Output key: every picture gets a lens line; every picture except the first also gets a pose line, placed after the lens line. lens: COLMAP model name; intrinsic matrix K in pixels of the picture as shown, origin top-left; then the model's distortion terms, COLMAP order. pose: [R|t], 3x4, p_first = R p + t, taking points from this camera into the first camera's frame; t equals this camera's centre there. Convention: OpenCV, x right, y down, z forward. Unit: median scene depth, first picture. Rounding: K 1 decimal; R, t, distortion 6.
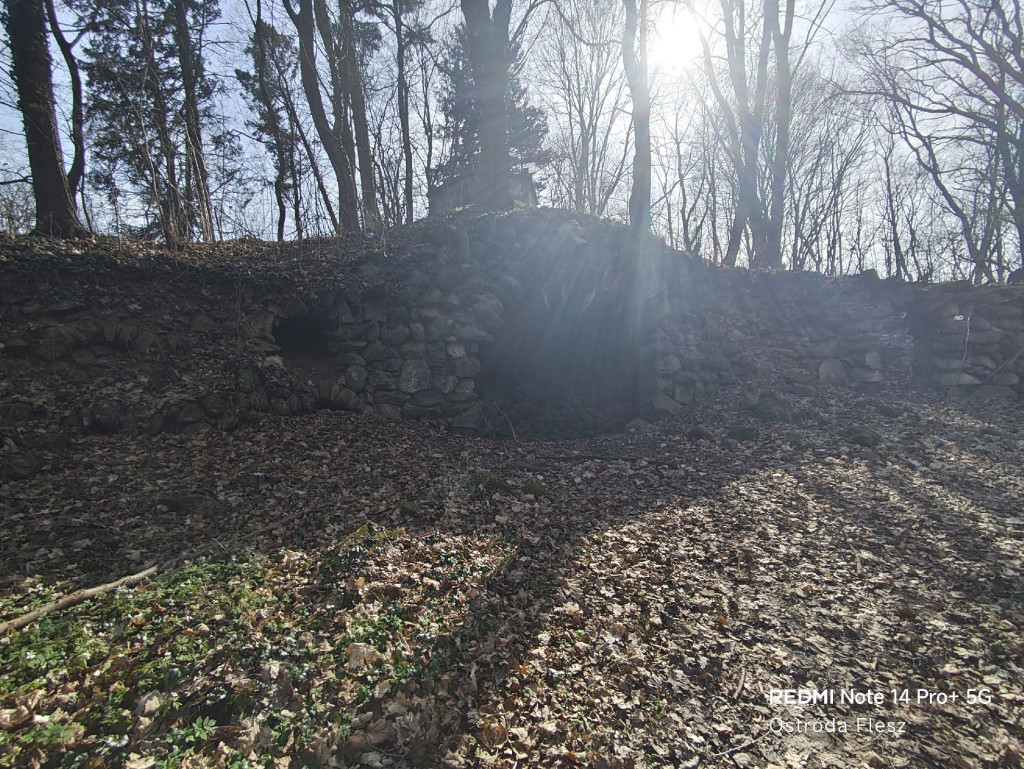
lens RADIAL K [[468.2, 0, 512.3], [0, 468.2, 386.6], [0, 0, 1]] dist [-0.003876, -0.000622]
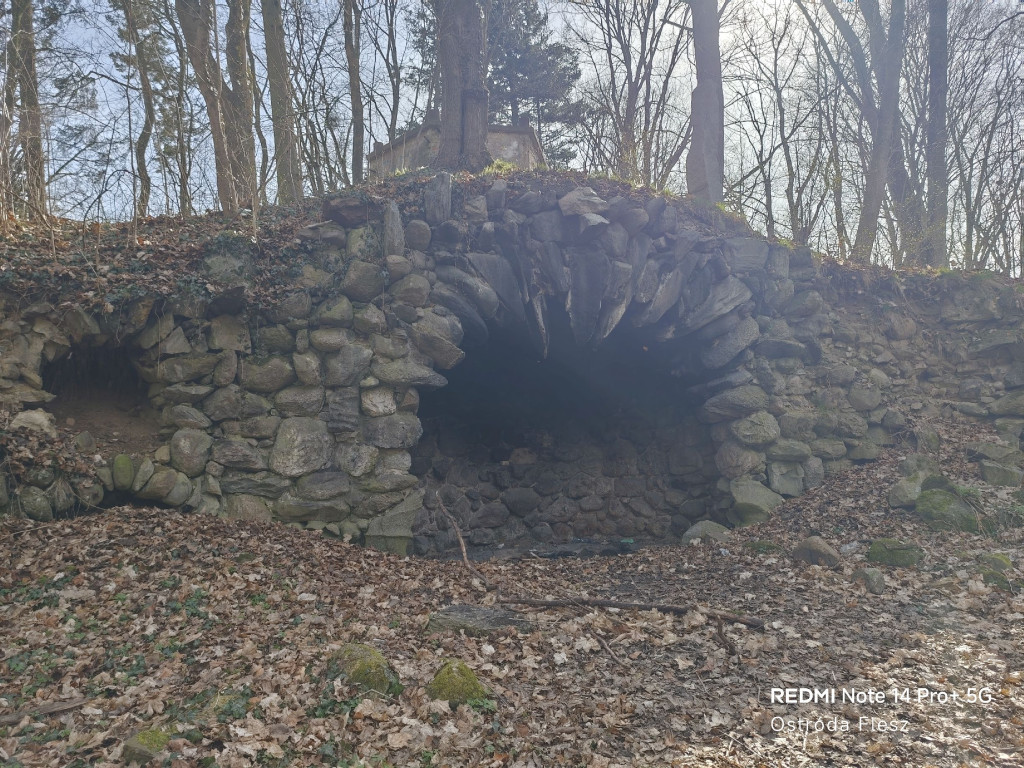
lens RADIAL K [[678.2, 0, 512.0], [0, 678.2, 384.0], [0, 0, 1]] dist [0.004483, -0.008984]
pose [[0.998348, 0.003817, -0.057328, 0.096938], [-0.009525, 0.994978, -0.099642, -0.017340], [0.056660, 0.100023, 0.993371, 0.174249]]
